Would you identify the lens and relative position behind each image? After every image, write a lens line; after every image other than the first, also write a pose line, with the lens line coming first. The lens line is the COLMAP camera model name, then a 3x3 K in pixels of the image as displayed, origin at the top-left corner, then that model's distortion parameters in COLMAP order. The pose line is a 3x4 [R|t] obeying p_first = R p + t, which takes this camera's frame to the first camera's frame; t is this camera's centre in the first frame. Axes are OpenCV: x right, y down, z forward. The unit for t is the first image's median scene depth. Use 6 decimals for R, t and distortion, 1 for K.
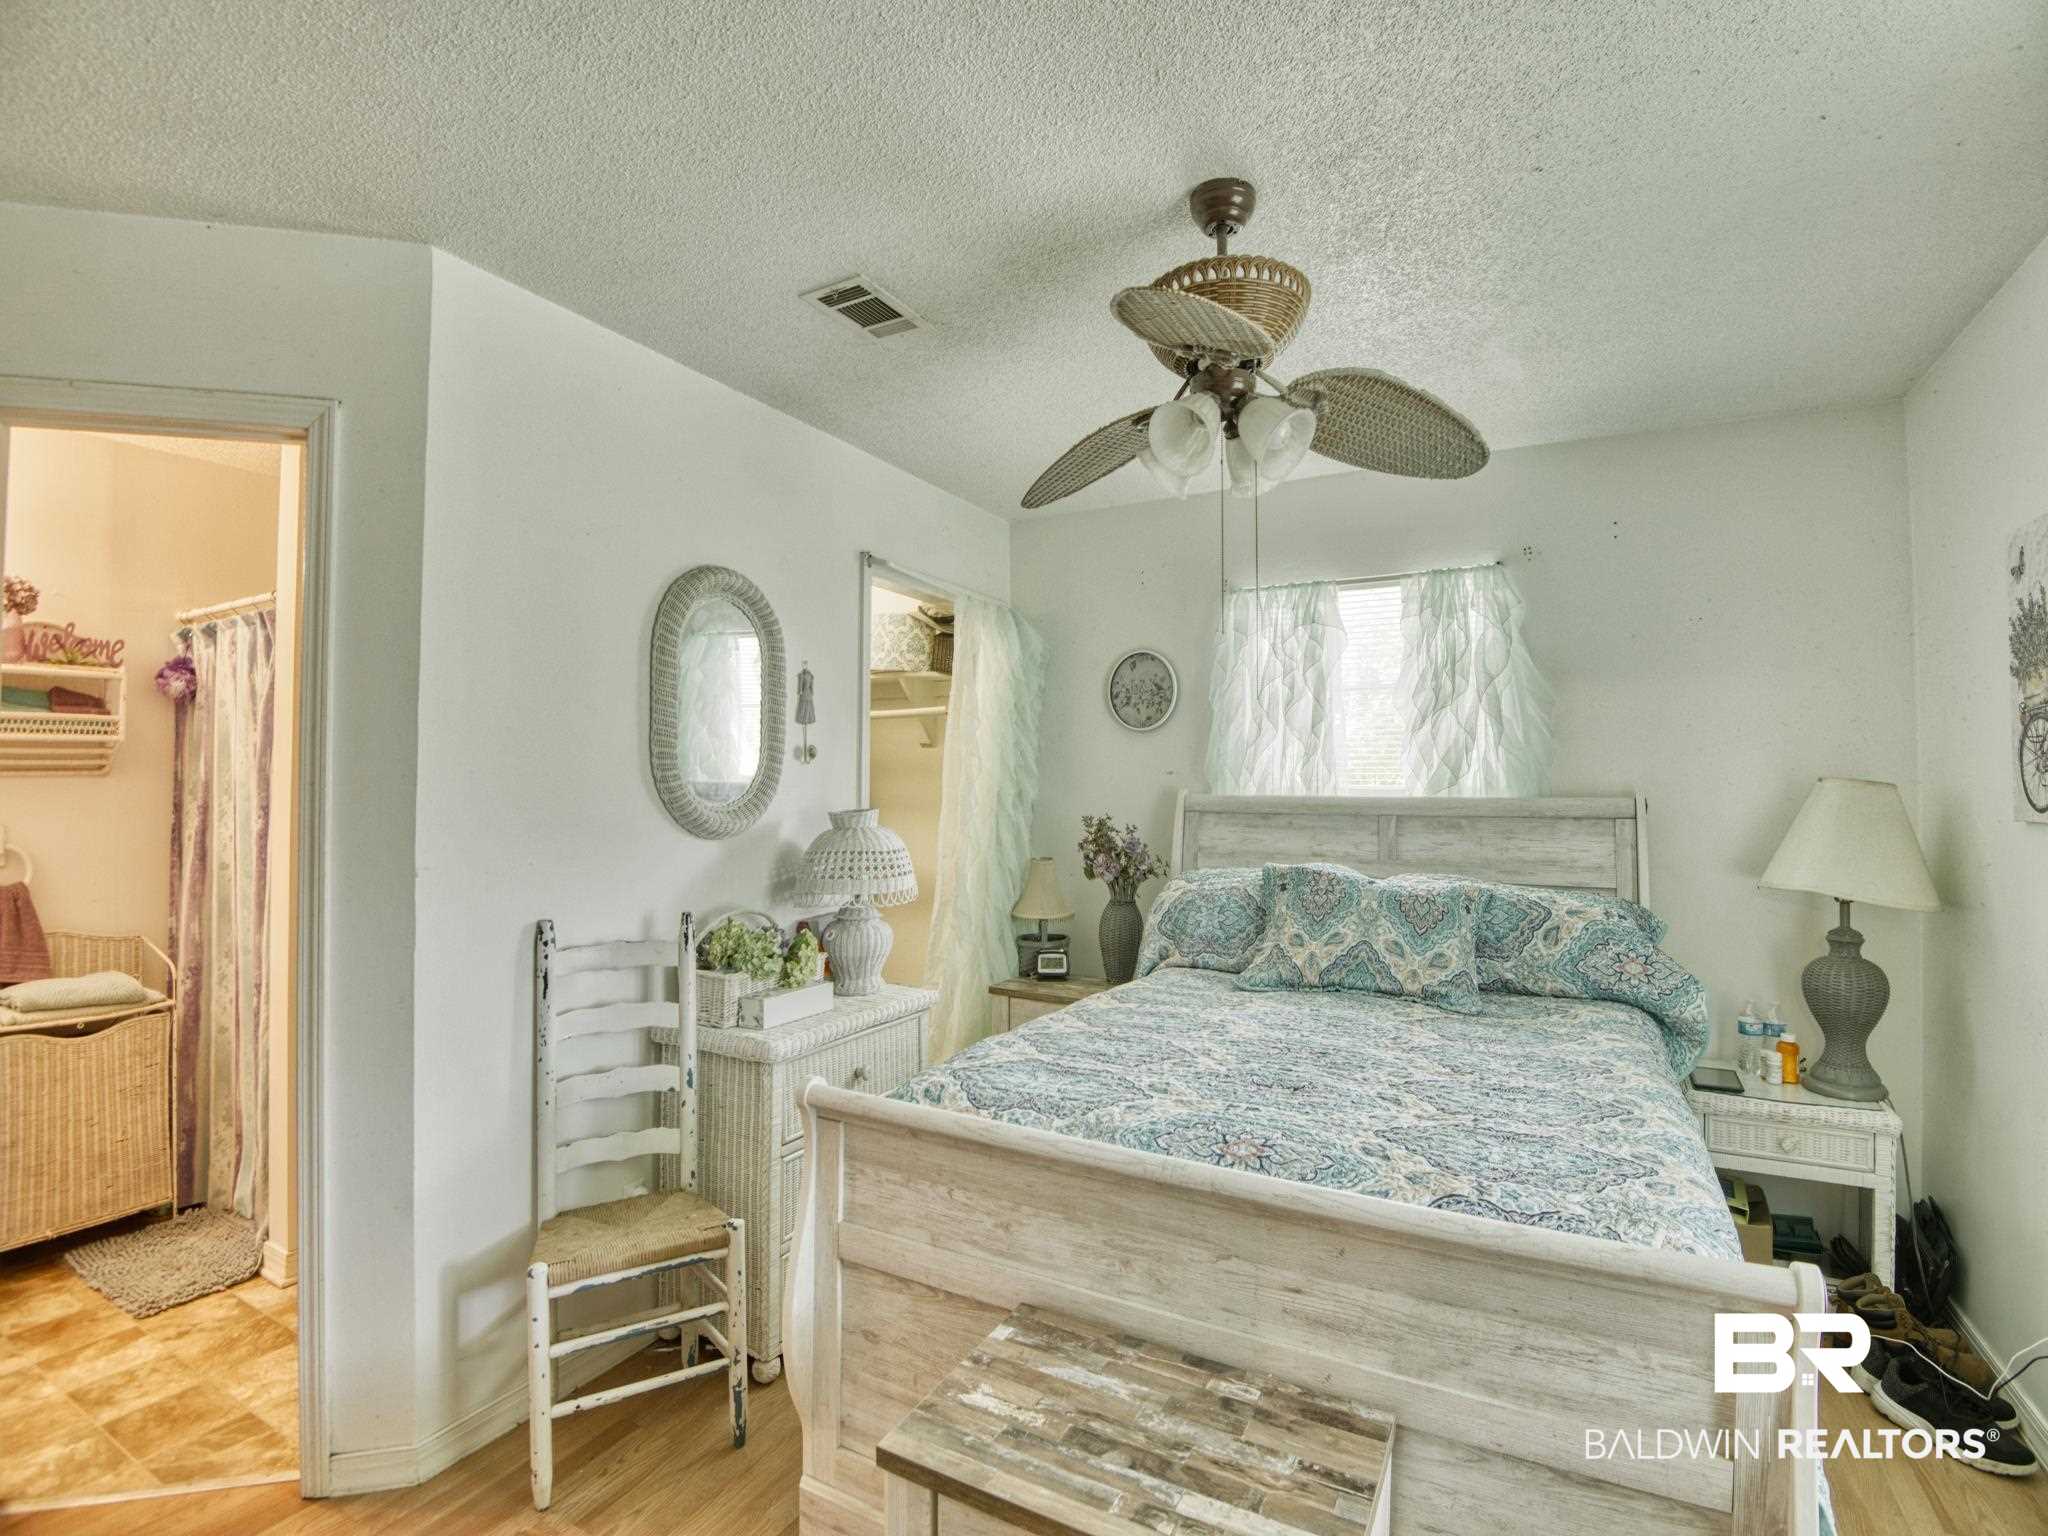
lens RADIAL K [[937.4, 0, 1008.9], [0, 937.4, 756.5], [0, 0, 1]] dist [-0.023044, -0.006245]
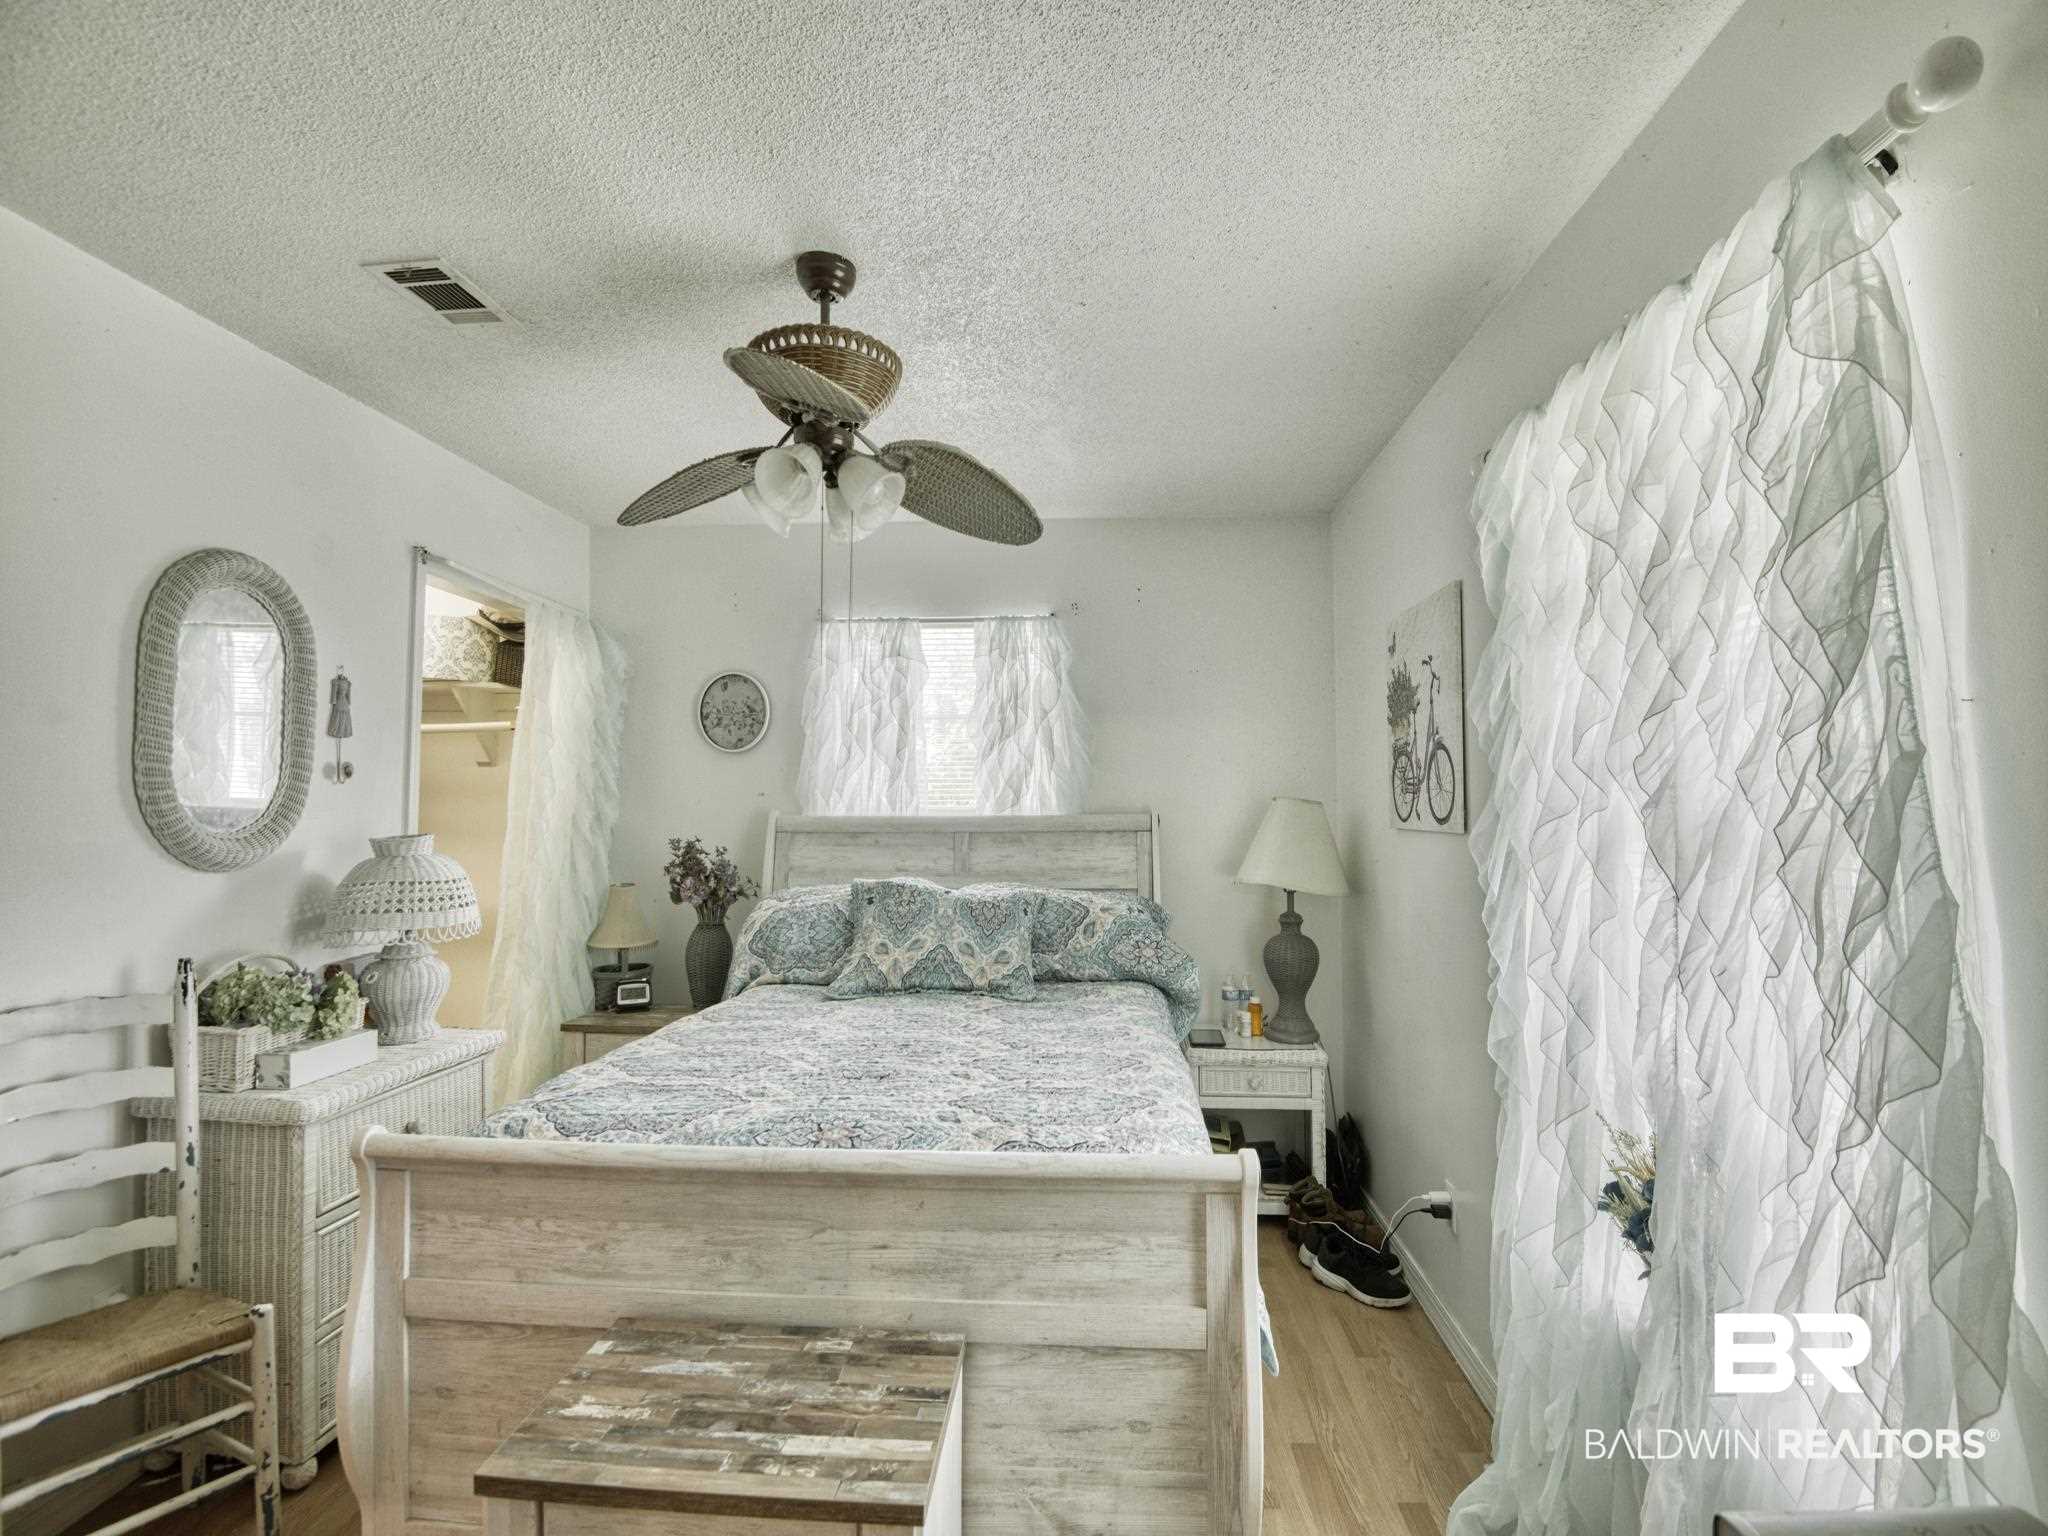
lens RADIAL K [[1087.1, 0, 1031.6], [0, 1087.1, 753.6], [0, 0, 1]] dist [-0.000304, -0.005367]
pose [[0.903971, 0.016984, 0.427256, -0.087477], [-0.005783, 0.999605, -0.027499, 0.005394], [-0.427555, 0.022388, 0.903712, -0.245586]]
